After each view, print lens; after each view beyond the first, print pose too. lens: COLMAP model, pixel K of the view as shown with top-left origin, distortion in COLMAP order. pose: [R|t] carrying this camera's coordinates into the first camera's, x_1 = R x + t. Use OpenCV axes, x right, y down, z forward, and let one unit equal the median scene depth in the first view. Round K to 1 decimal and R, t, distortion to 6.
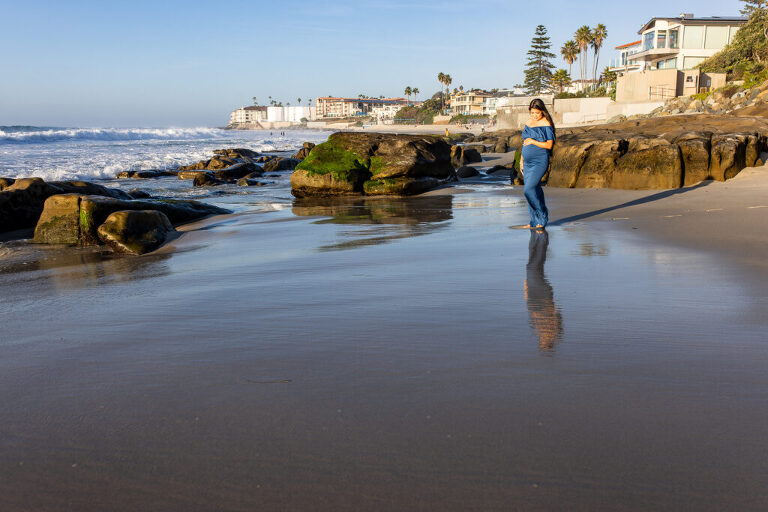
lens RADIAL K [[730.7, 0, 385.7], [0, 730.7, 252.2], [0, 0, 1]] dist [0.008311, 0.000000]
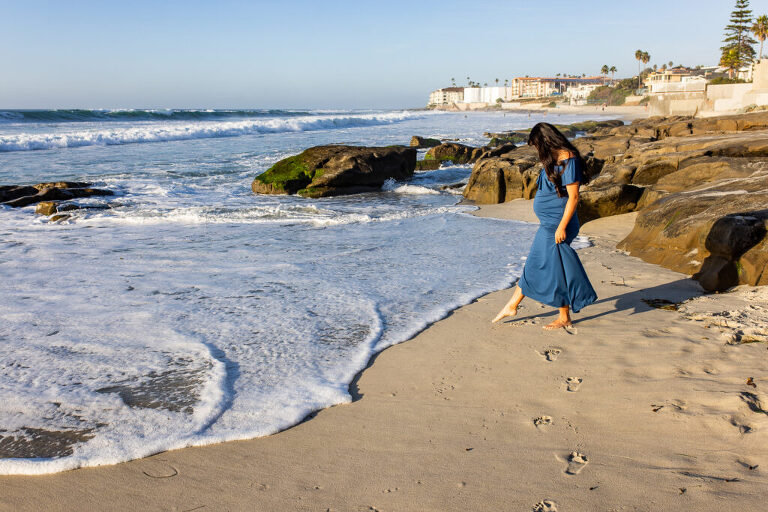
lens RADIAL K [[730.7, 0, 385.7], [0, 730.7, 254.3], [0, 0, 1]] dist [0.008311, 0.000000]
pose [[0.962913, 0.043507, -0.266280, 0.022649], [-0.035516, 0.998765, 0.034757, -0.001508], [0.267463, -0.024011, 0.963269, -0.010819]]
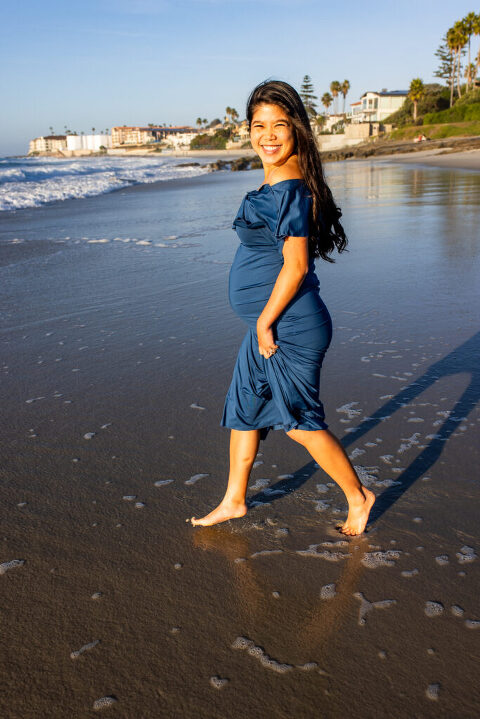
lens RADIAL K [[684.0, 0, 237.6], [0, 684.0, 364.4], [0, 0, 1]] dist [0.008311, 0.000000]
pose [[0.993446, -0.054239, 0.100613, -0.048023], [0.040538, 0.990214, 0.133543, 0.034308], [-0.106872, -0.128590, 0.985922, -0.207080]]
